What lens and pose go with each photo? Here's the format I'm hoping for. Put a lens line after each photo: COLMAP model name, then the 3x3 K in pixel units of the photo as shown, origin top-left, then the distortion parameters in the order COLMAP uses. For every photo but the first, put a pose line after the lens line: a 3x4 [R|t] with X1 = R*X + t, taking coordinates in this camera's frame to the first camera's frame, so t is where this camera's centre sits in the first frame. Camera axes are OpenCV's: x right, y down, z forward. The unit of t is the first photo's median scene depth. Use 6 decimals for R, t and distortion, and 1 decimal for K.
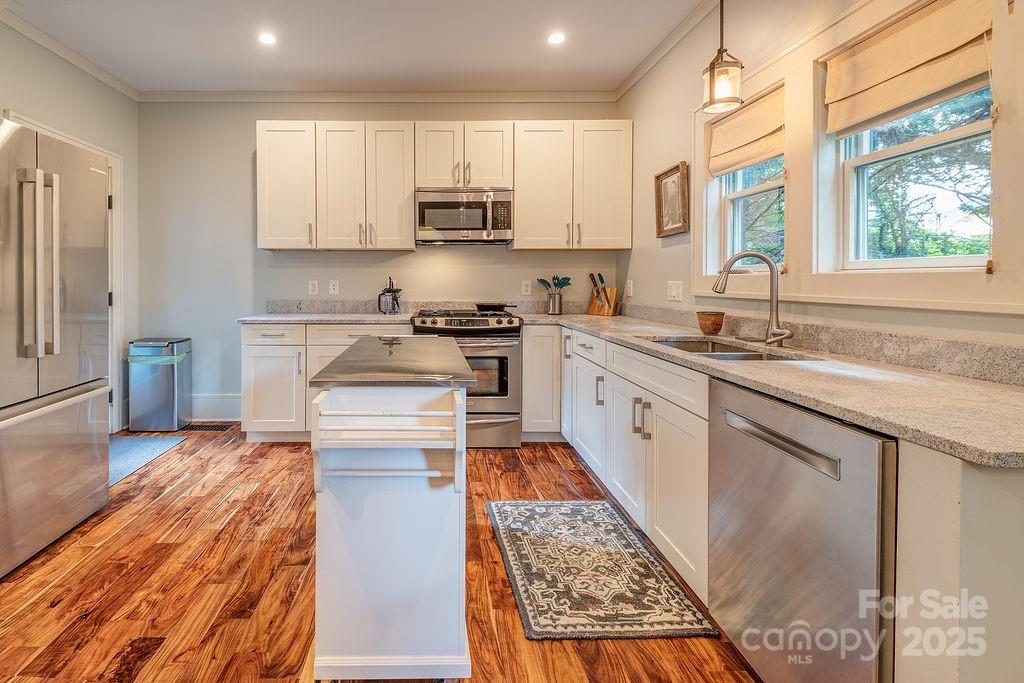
lens RADIAL K [[476.9, 0, 433.2], [0, 476.9, 282.8], [0, 0, 1]] dist [0.001723, -0.000144]
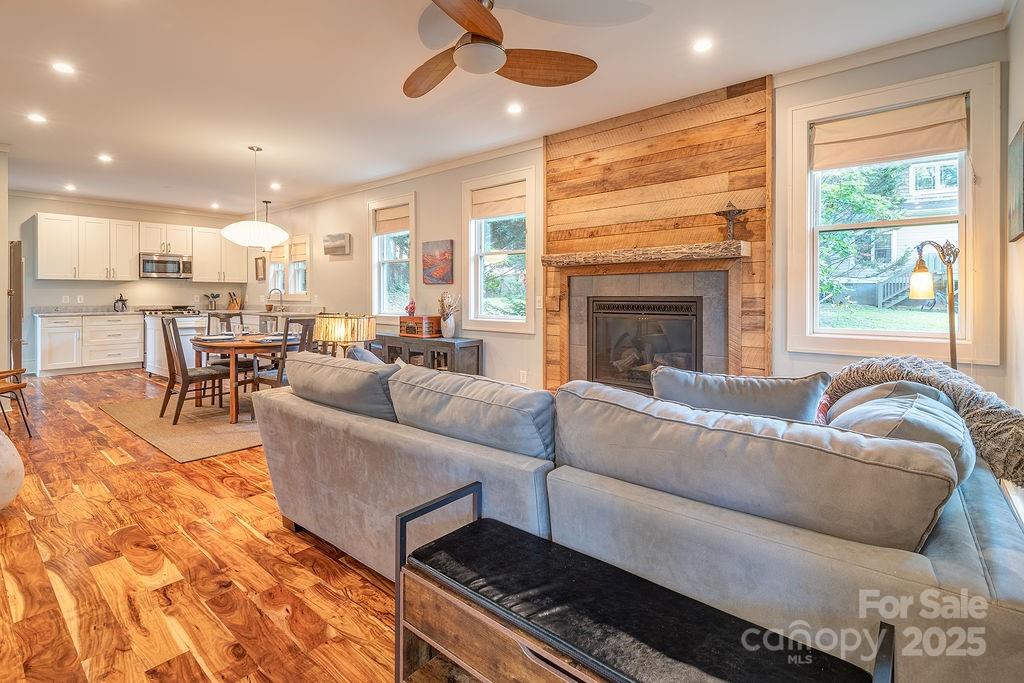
lens RADIAL K [[487.0, 0, 529.7], [0, 487.0, 294.1], [0, 0, 1]] dist [0.004420, -0.012831]
pose [[0.633814, 0.000482, 0.773485, -0.633356], [0.001986, 0.999995, -0.002250, -0.002642], [-0.773483, 0.002962, 0.633811, -1.798206]]
